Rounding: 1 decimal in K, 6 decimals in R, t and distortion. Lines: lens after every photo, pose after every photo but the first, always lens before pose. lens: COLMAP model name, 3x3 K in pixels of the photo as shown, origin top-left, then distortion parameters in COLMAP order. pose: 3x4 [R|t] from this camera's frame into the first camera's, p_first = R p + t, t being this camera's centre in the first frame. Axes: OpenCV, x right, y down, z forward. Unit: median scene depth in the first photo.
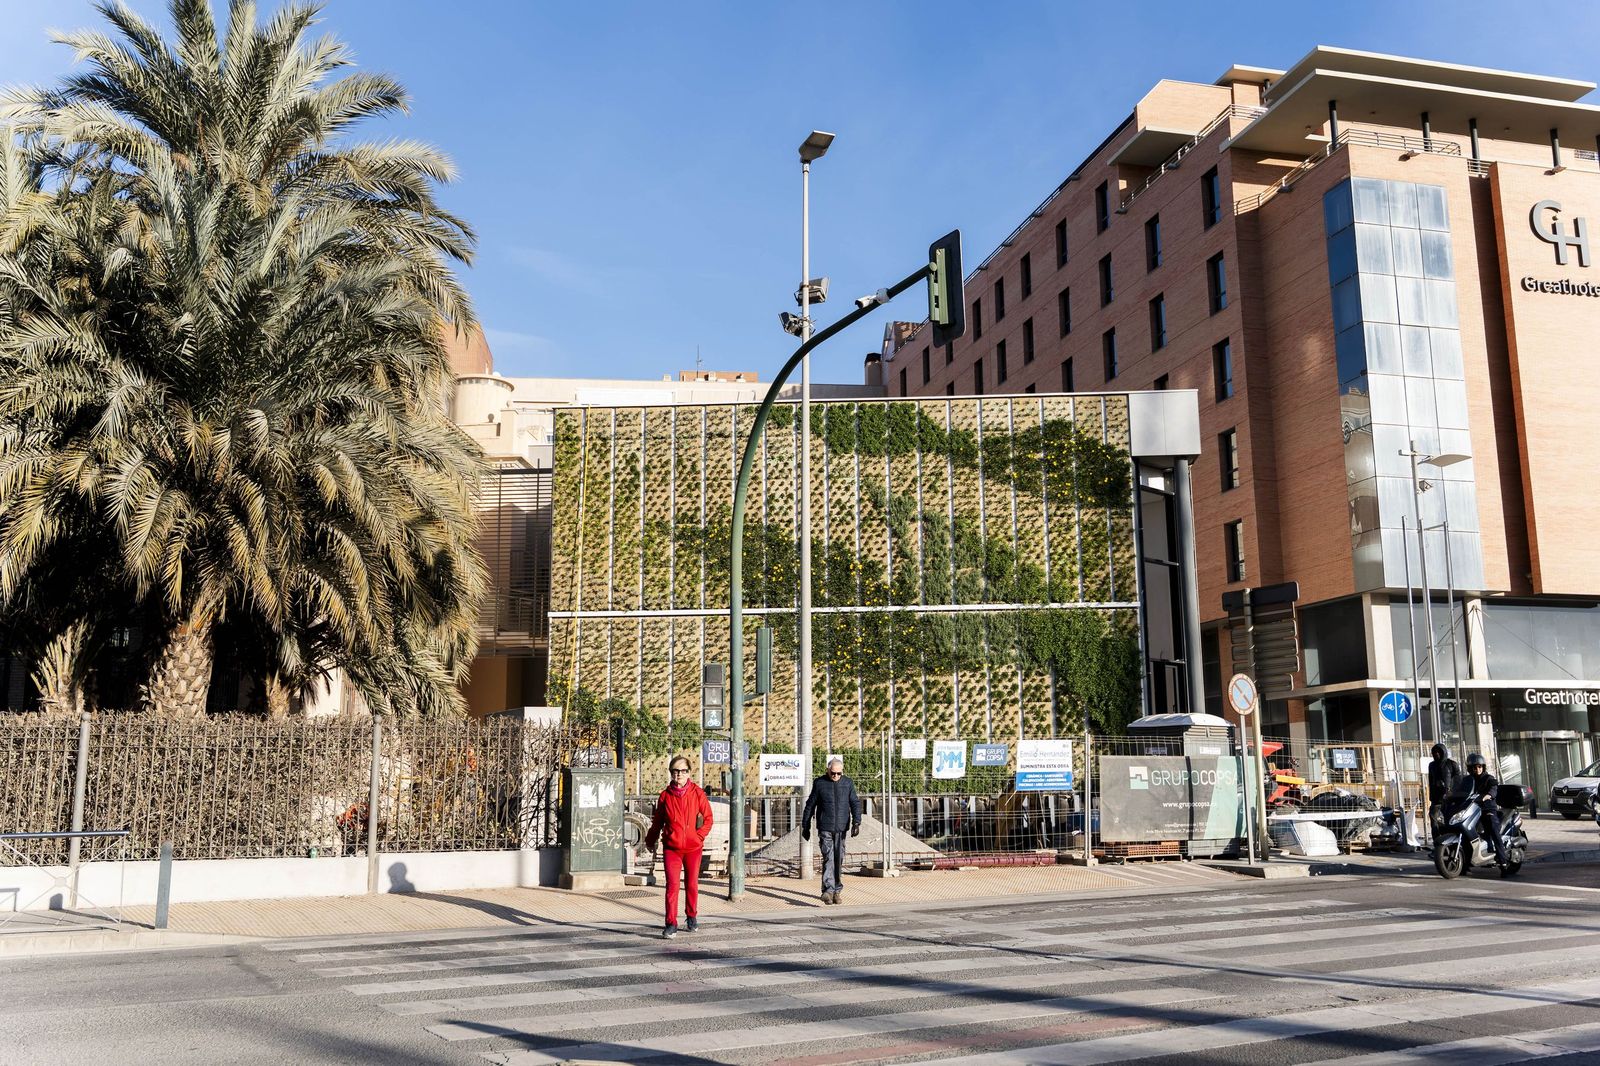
lens RADIAL K [[1350.6, 0, 810.6], [0, 1350.6, 528.7], [0, 0, 1]] dist [0.009709, -0.002830]
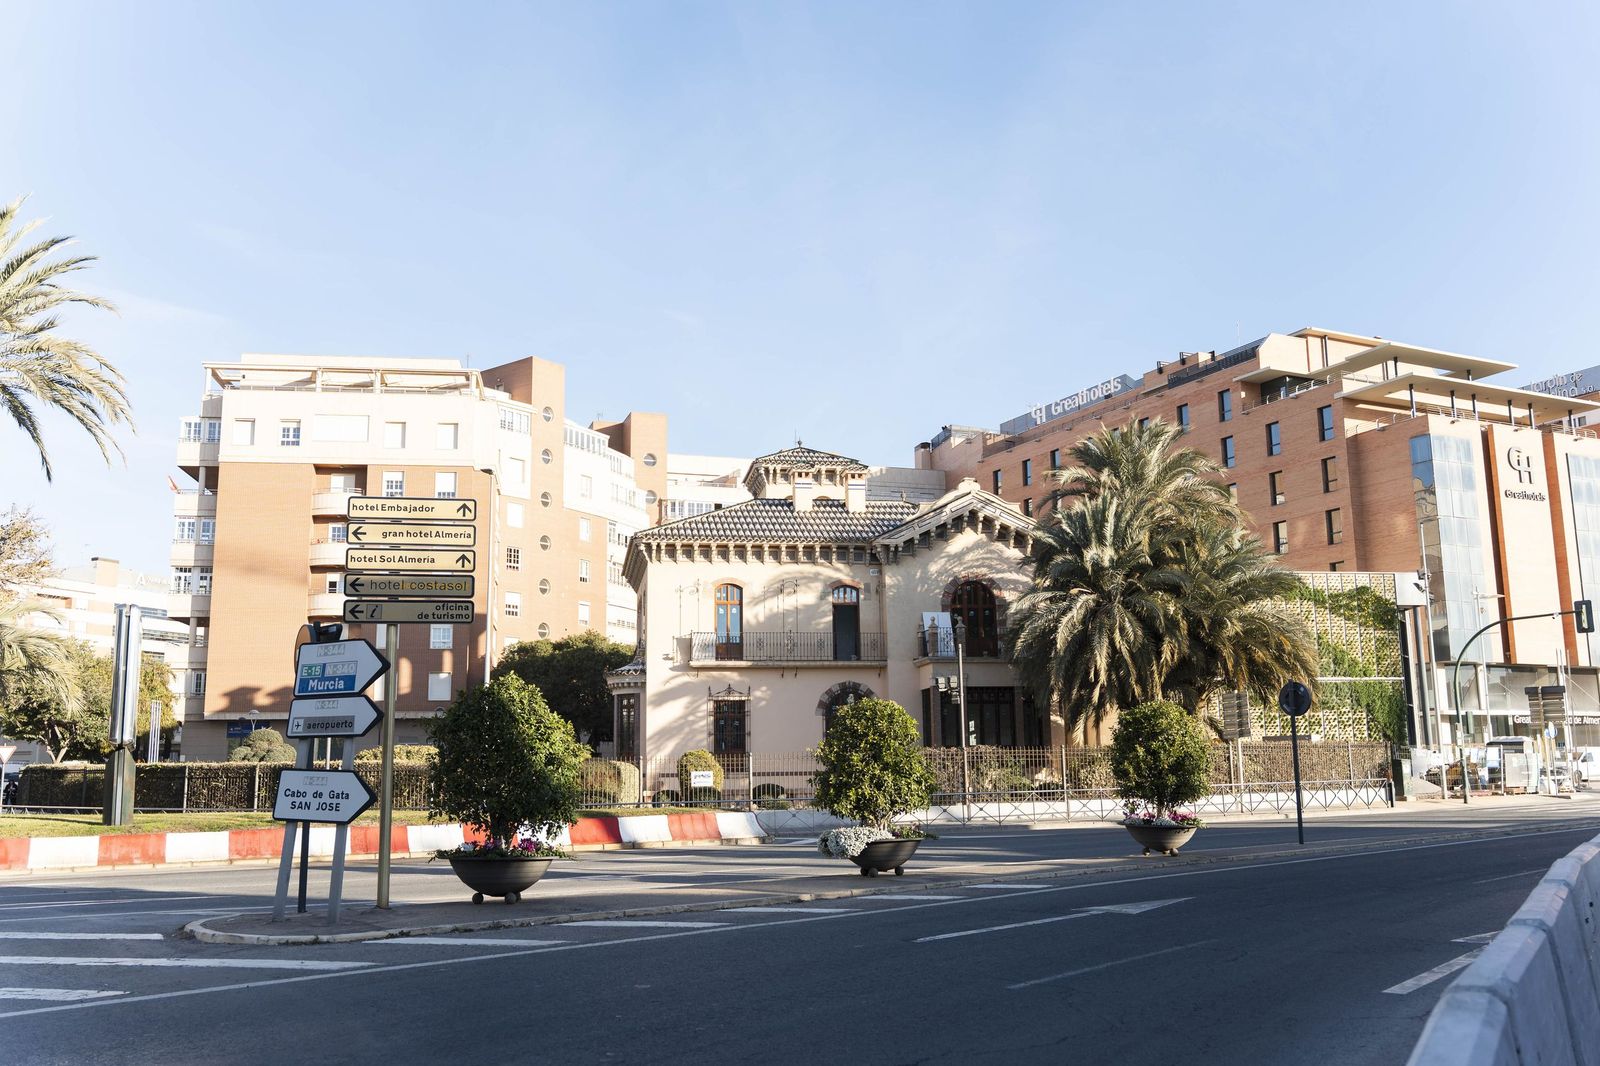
lens RADIAL K [[1350.6, 0, 810.6], [0, 1350.6, 528.7], [0, 0, 1]] dist [0.009709, -0.002830]
pose [[0.975915, 0.034739, 0.215365, -1.072227], [-0.037227, 0.999279, 0.007504, -0.151579], [-0.214949, -0.015340, 0.976505, -0.806517]]
